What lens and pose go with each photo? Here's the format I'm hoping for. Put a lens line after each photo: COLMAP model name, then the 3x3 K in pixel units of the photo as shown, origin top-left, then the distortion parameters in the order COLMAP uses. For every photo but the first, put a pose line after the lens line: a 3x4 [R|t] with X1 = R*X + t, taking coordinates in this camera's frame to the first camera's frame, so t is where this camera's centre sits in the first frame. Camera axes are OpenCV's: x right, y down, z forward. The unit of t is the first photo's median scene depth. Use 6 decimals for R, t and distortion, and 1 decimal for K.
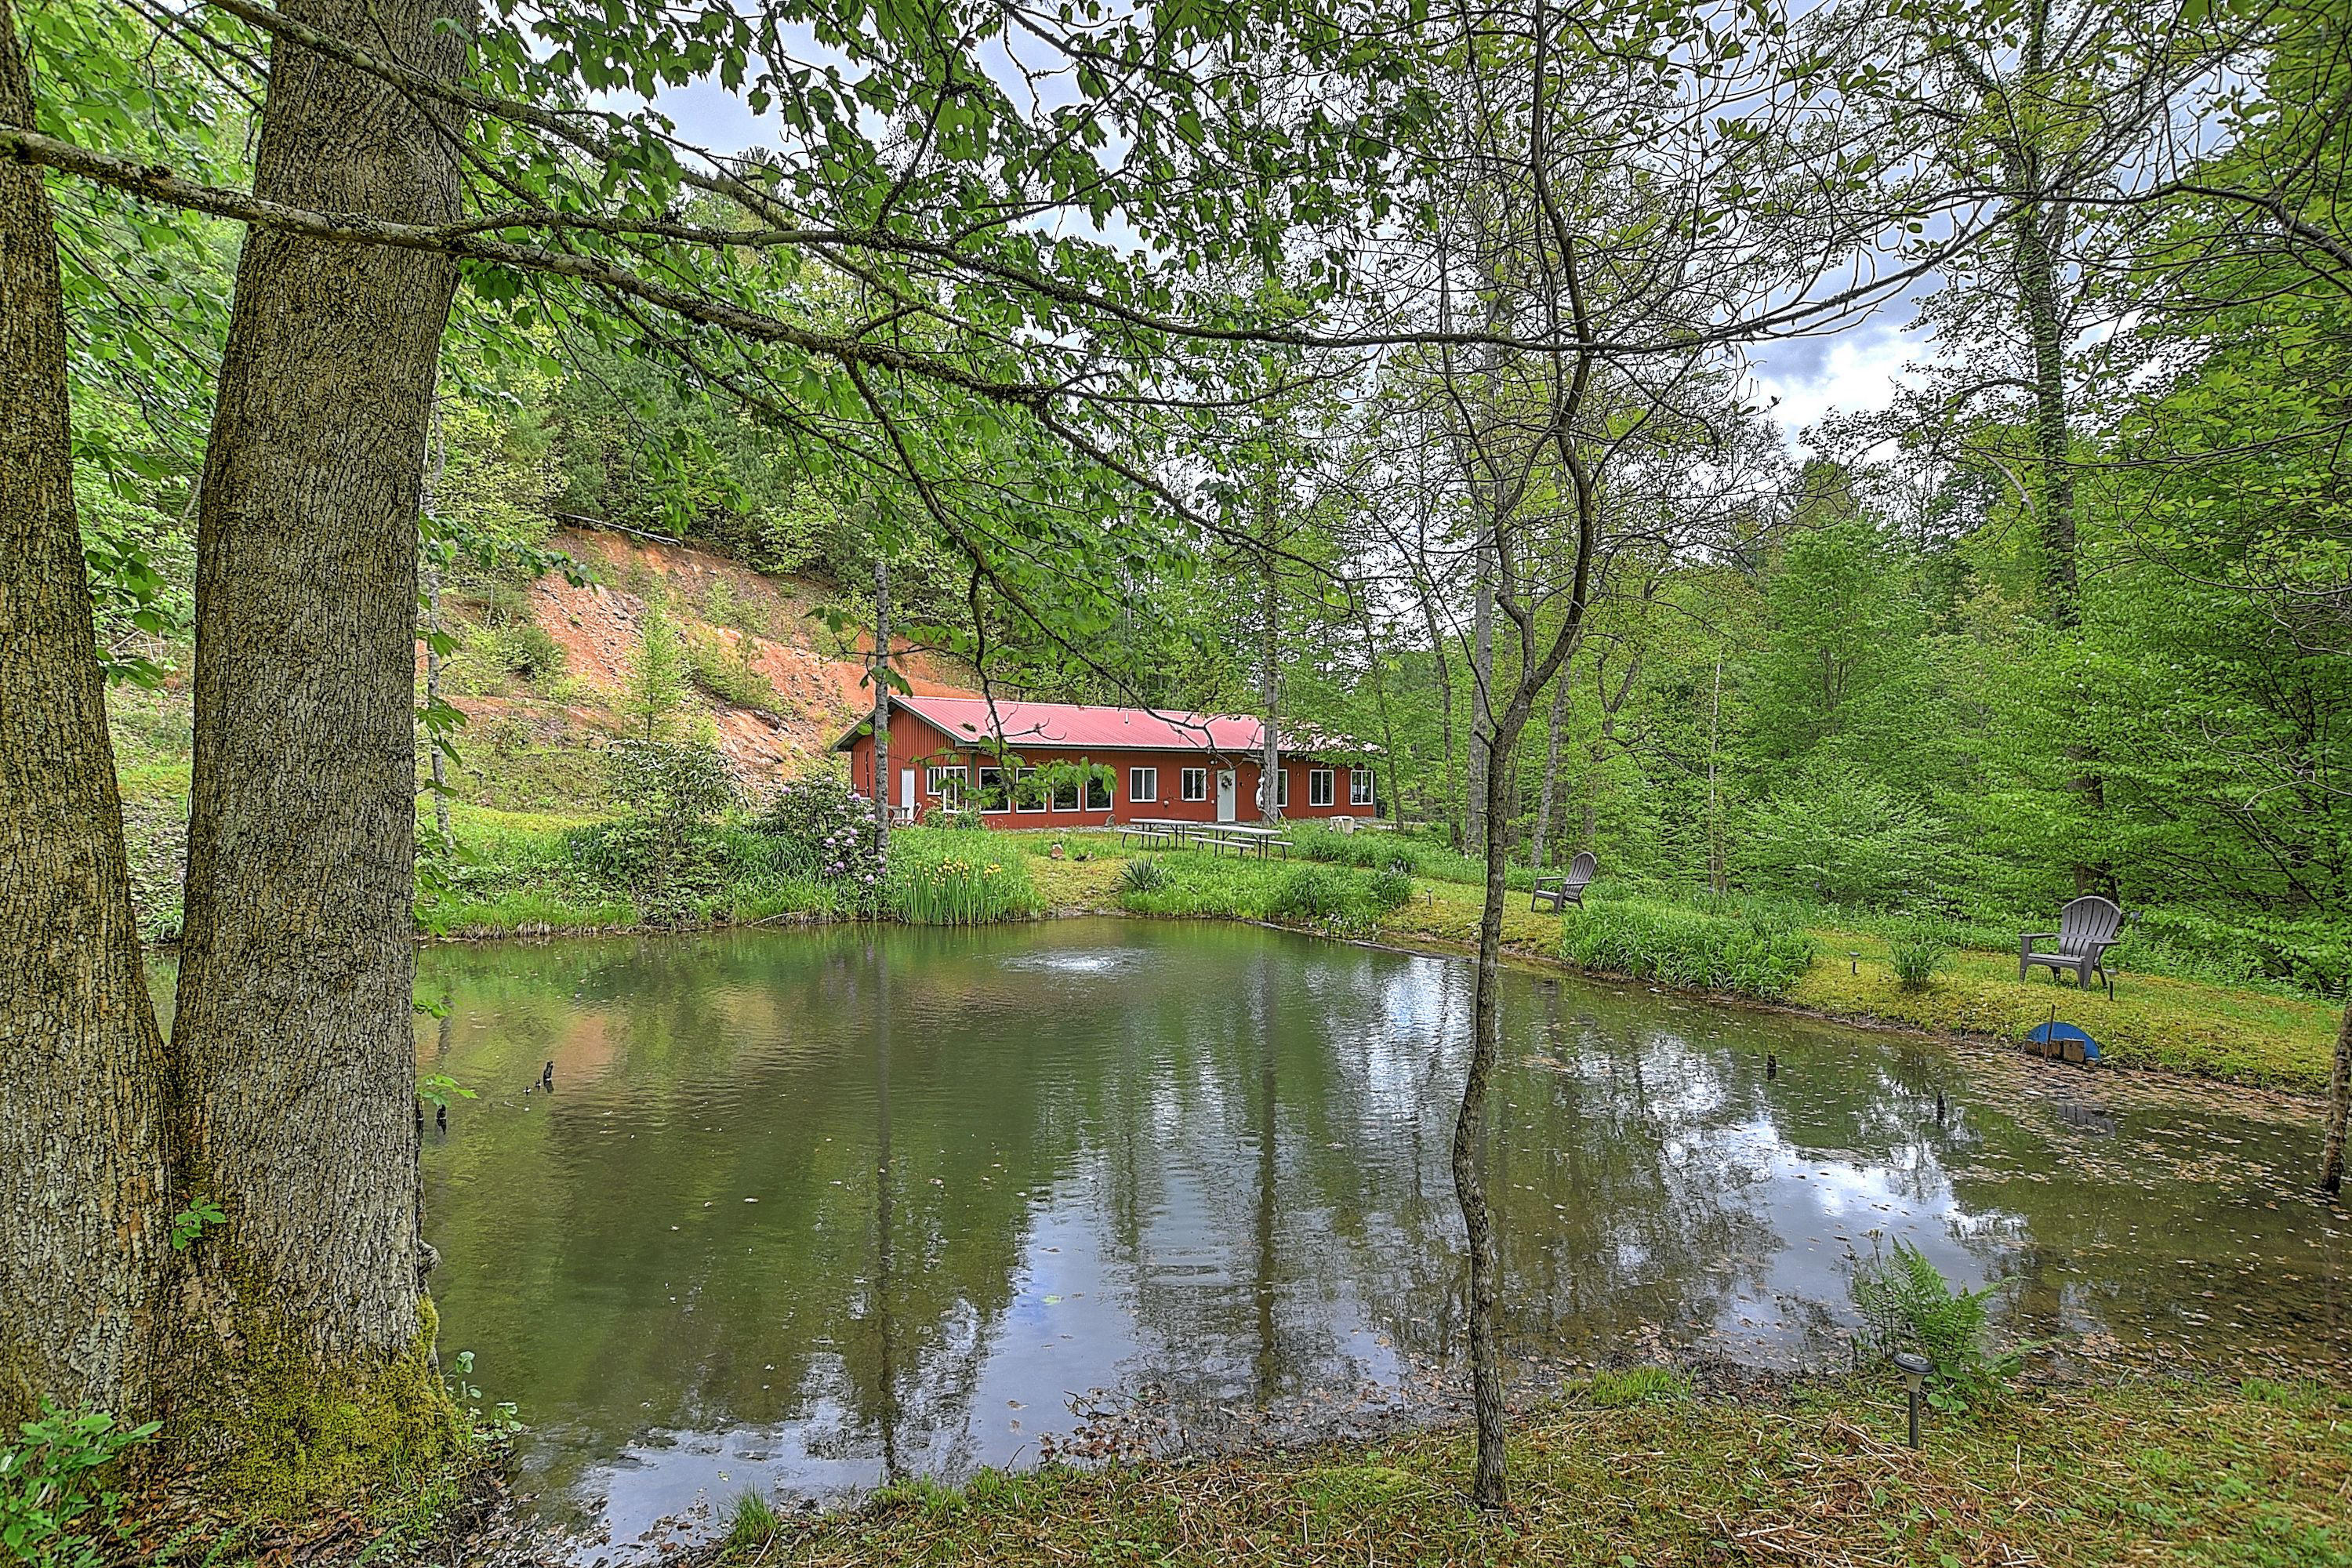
lens RADIAL K [[1035.5, 0, 1167.2], [0, 1035.5, 787.9], [0, 0, 1]] dist [-0.001592, -0.000039]
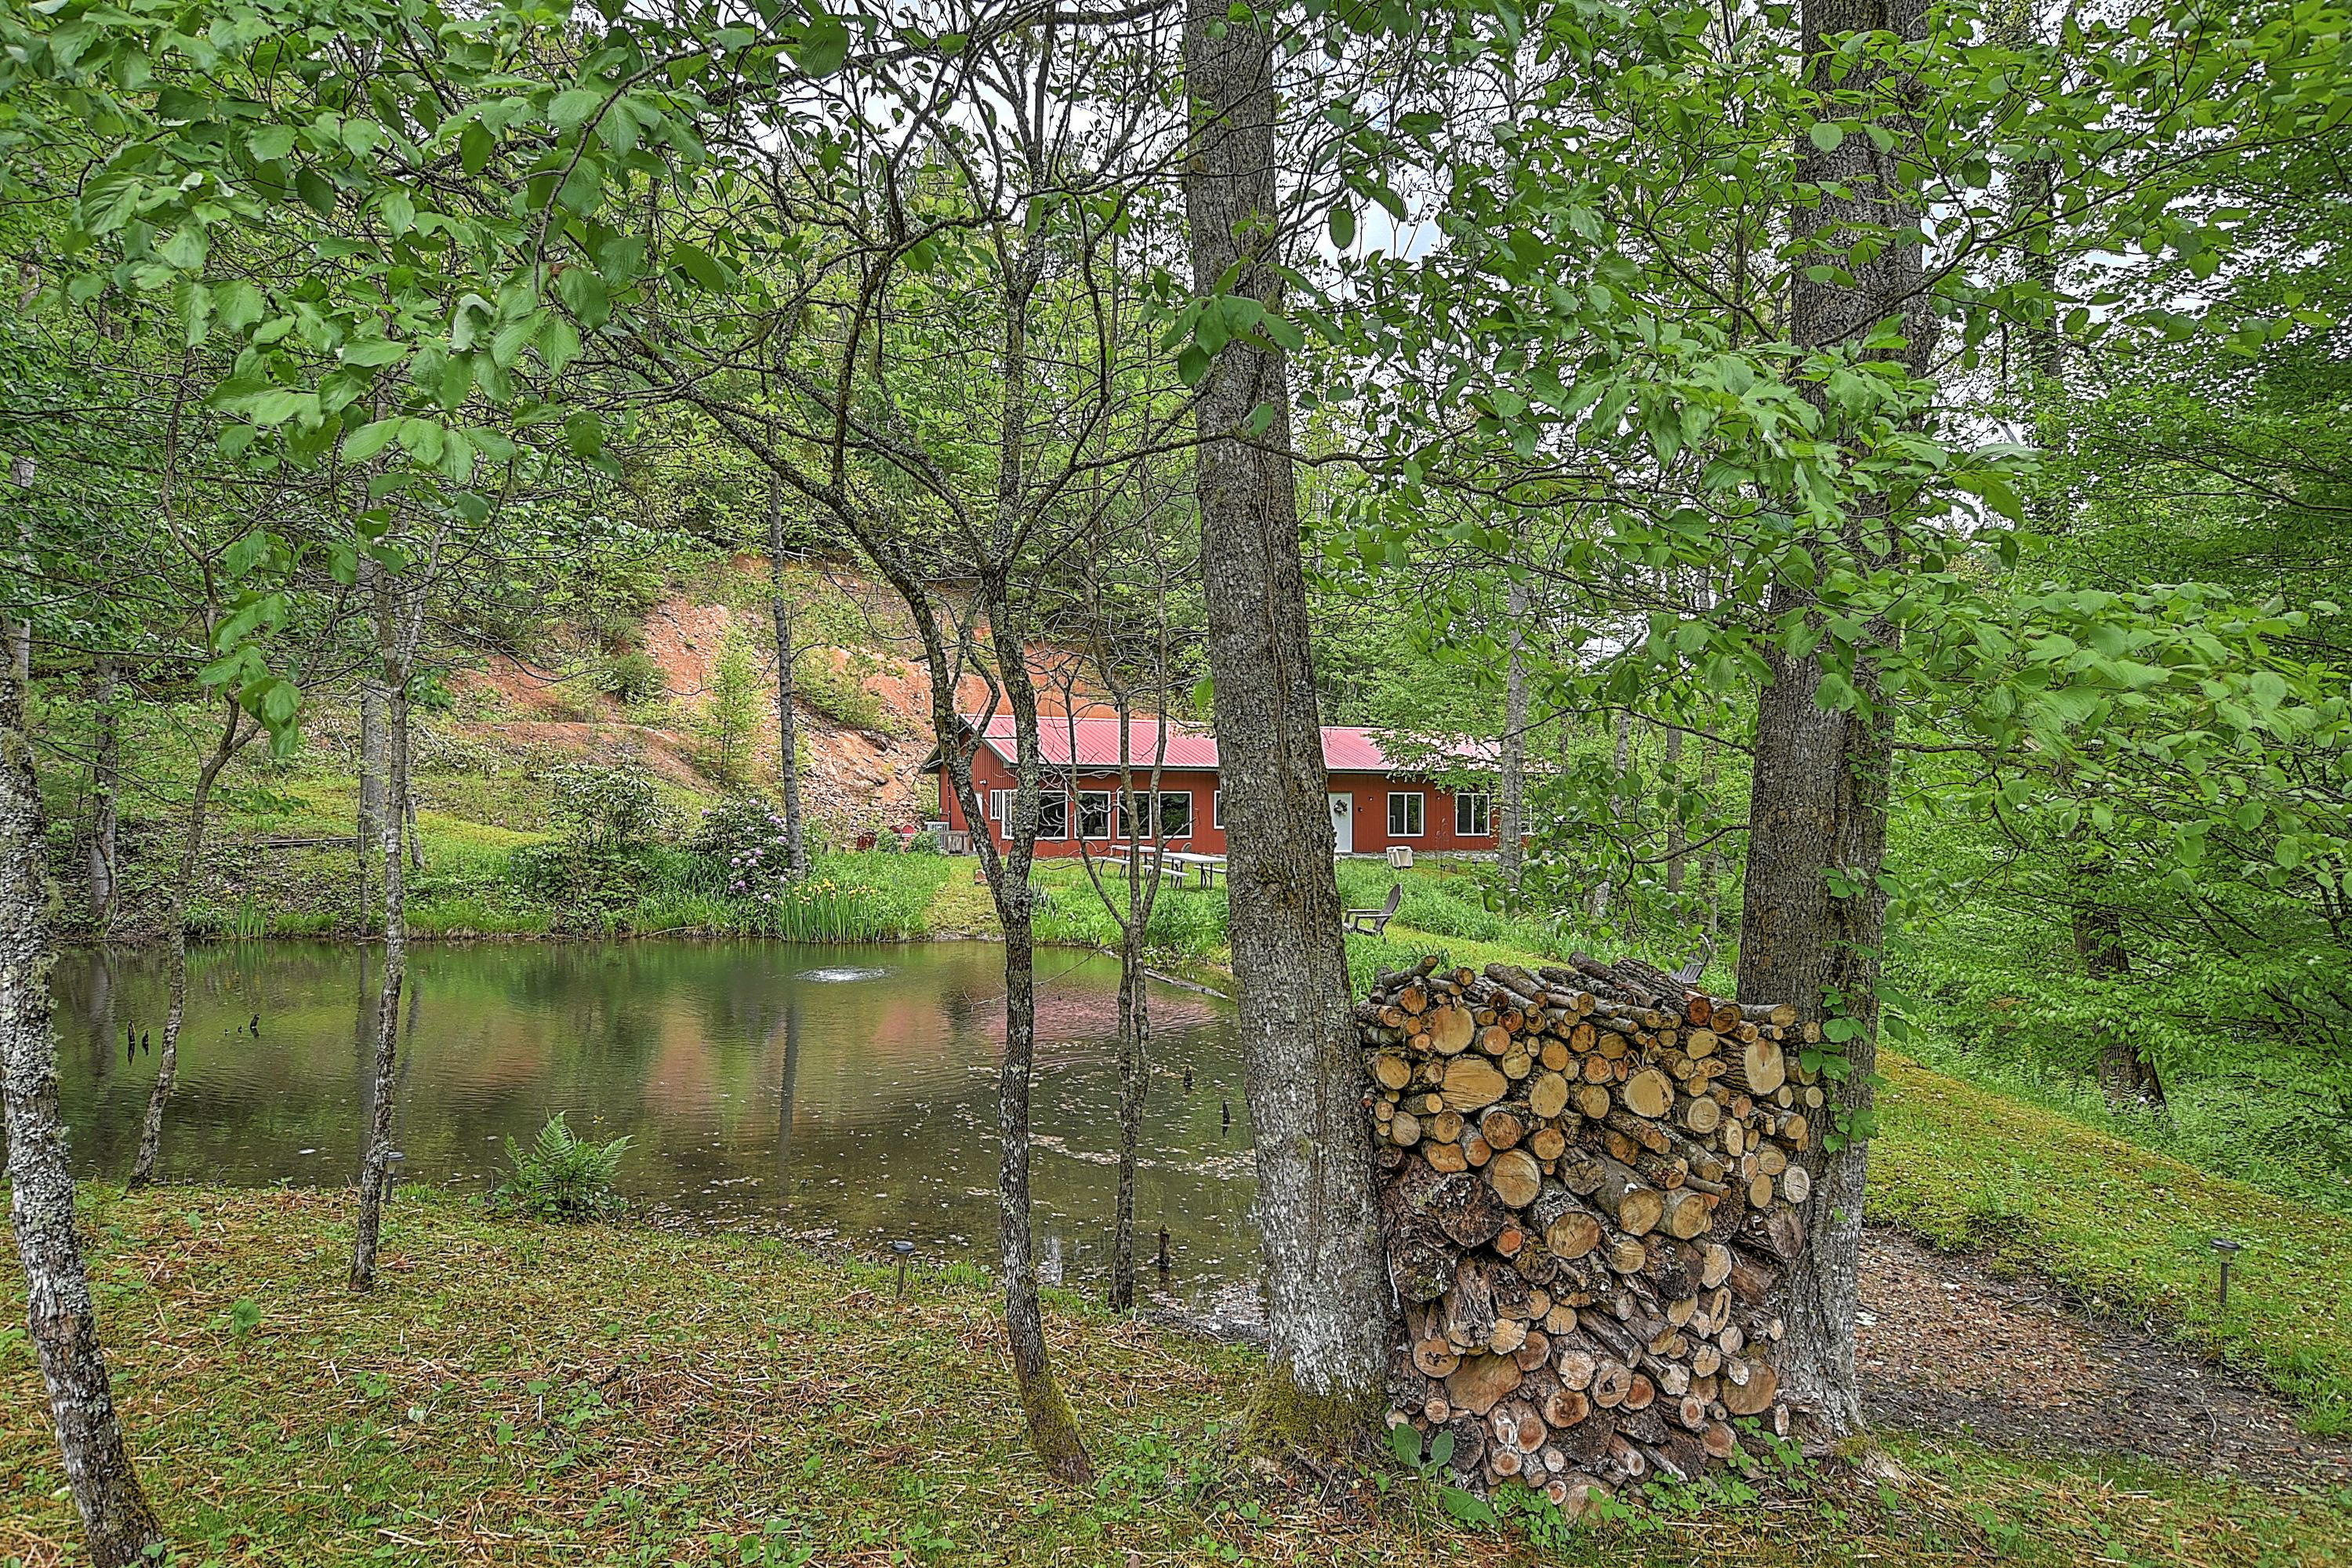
lens RADIAL K [[1268.6, 0, 1169.4], [0, 1268.6, 783.2], [0, 0, 1]] dist [-0.001092, 0.000173]
pose [[0.965035, -0.003542, -0.262096, 0.198461], [-0.003174, 0.999677, -0.025199, 0.002112], [0.262100, 0.025150, 0.964713, -0.053075]]
